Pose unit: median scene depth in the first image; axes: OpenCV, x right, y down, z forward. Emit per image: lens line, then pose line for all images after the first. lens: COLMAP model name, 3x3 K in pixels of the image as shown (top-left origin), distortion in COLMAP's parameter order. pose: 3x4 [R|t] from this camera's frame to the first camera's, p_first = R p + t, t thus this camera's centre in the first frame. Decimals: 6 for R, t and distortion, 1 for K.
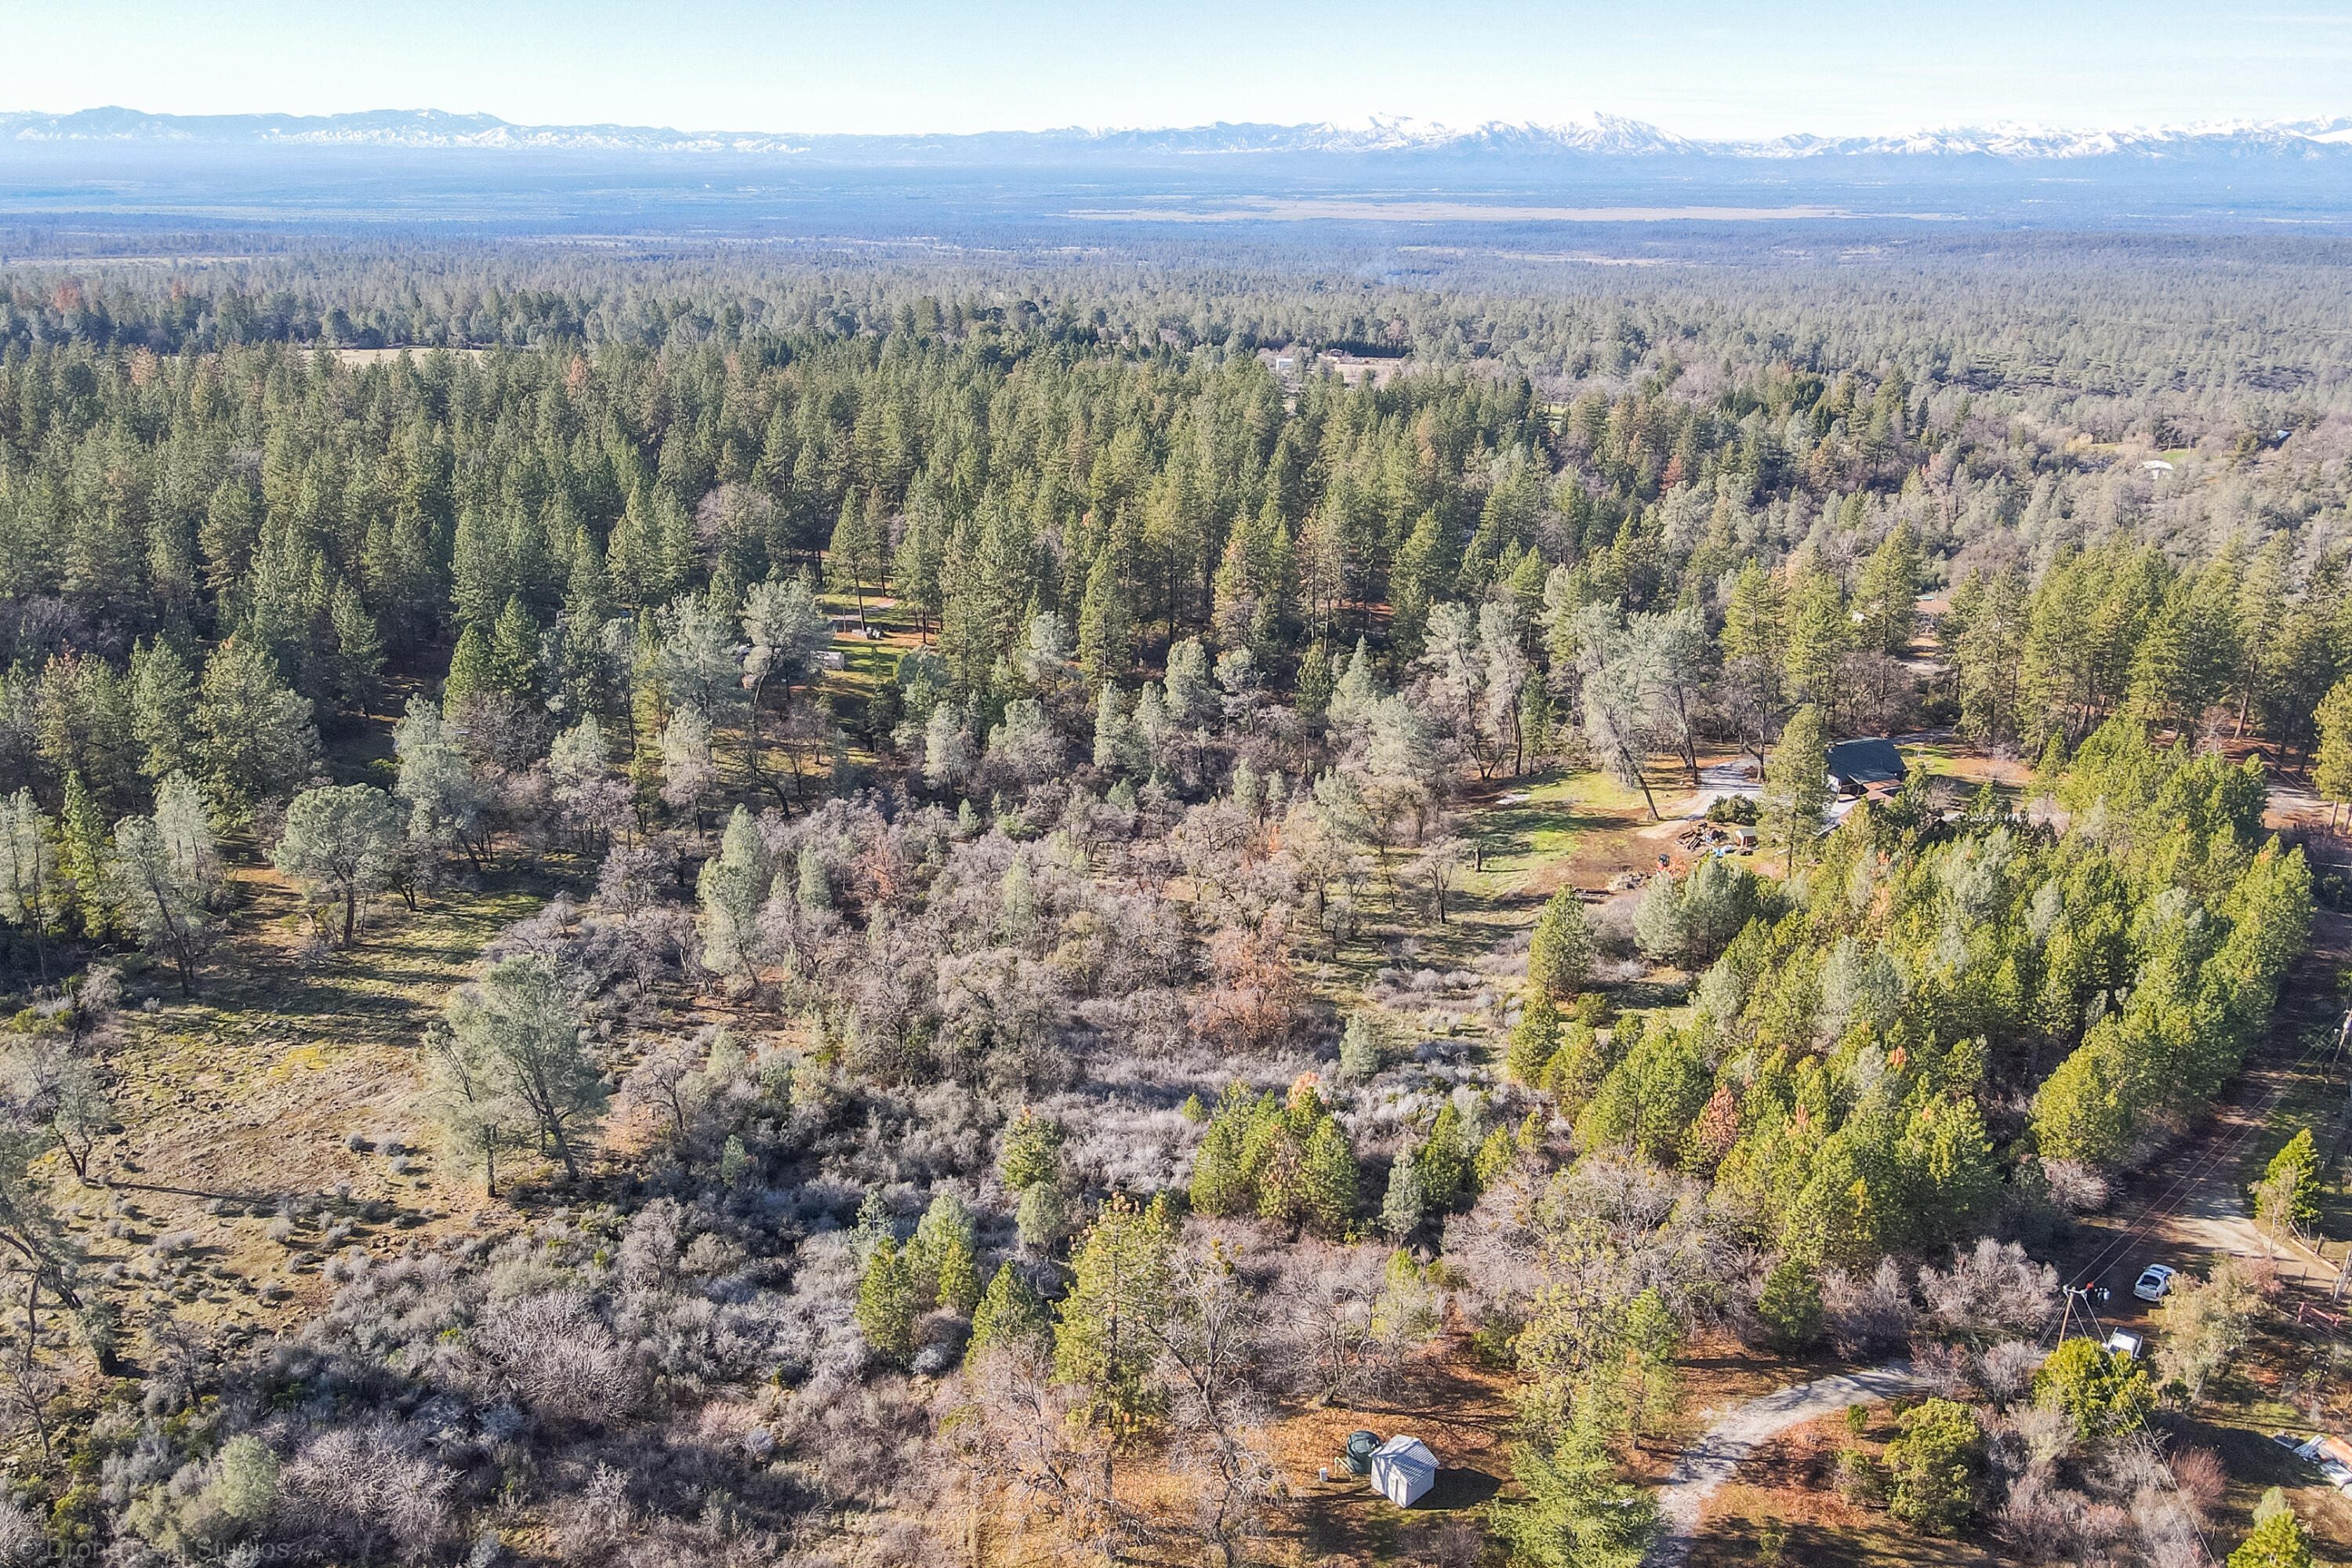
lens RADIAL K [[1730.9, 0, 1171.7], [0, 1730.9, 733.9], [0, 0, 1]] dist [0.018719, -0.004341]
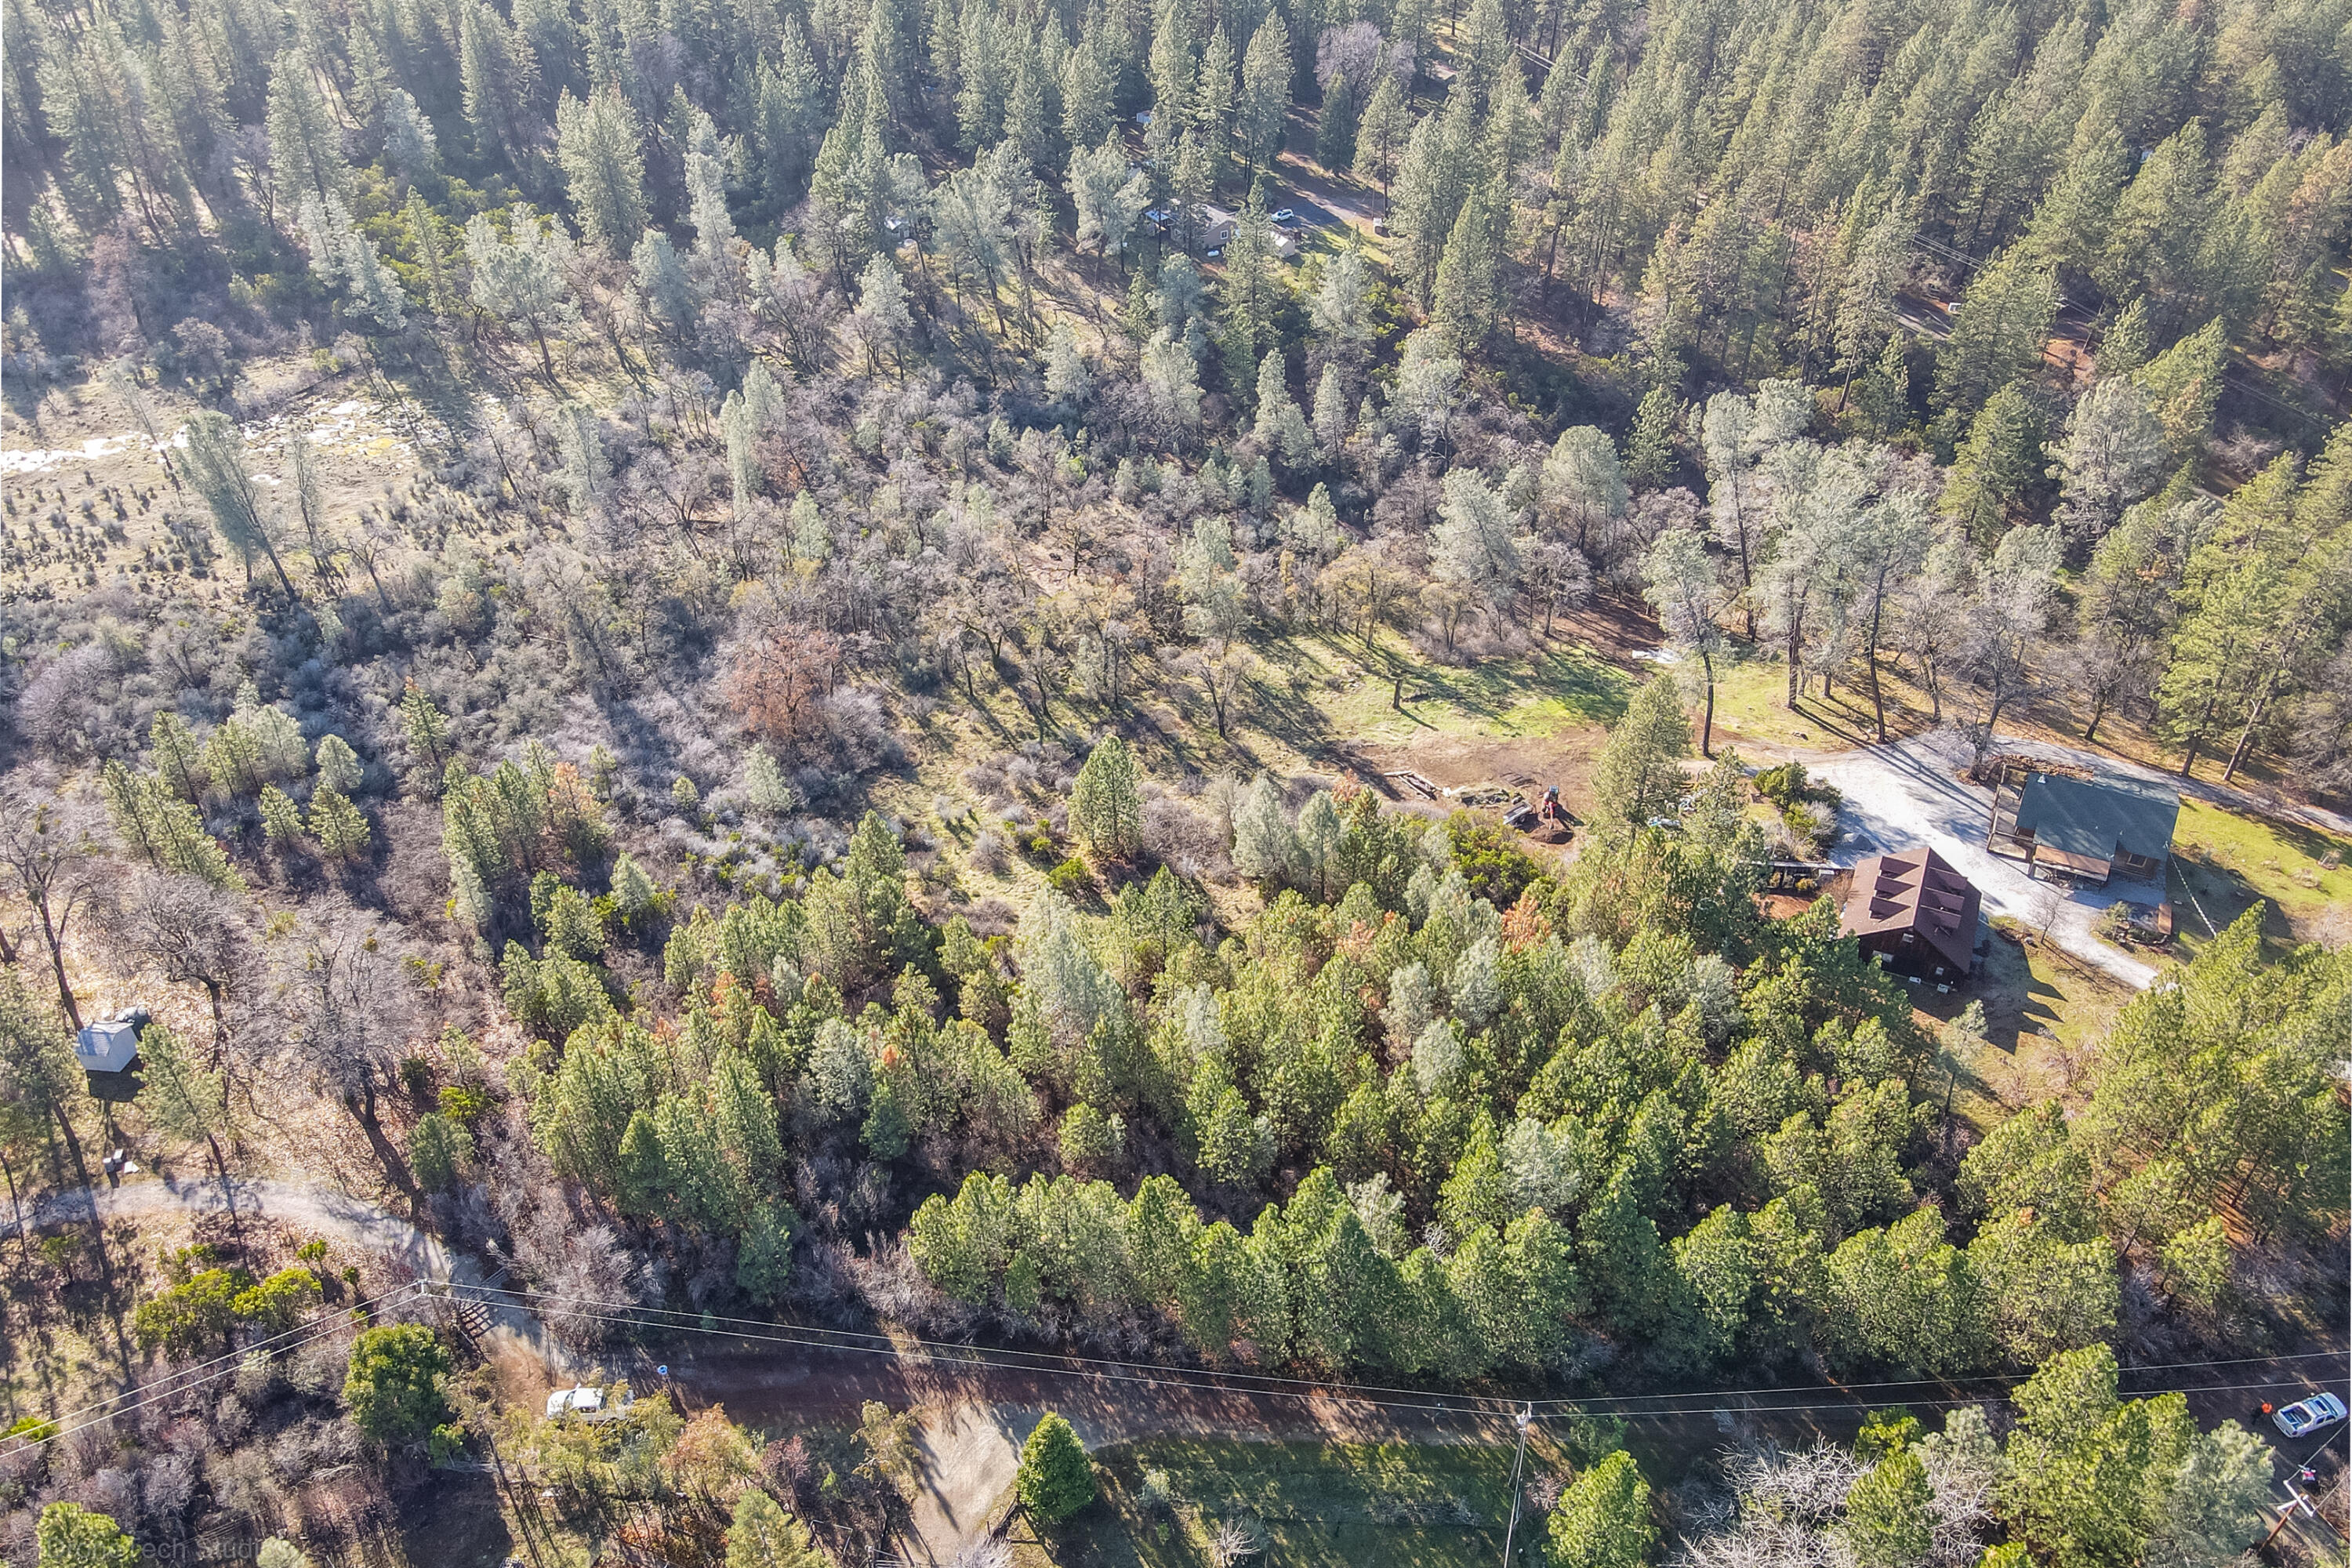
lens RADIAL K [[1746.7, 0, 1174.4], [0, 1746.7, 804.8], [0, 0, 1]] dist [0.003434, 0.034482]
pose [[0.654548, 0.447724, -0.609188, 0.858294], [-0.228941, 0.885332, 0.404689, -0.258403], [0.720522, -0.125421, 0.681995, 0.483869]]
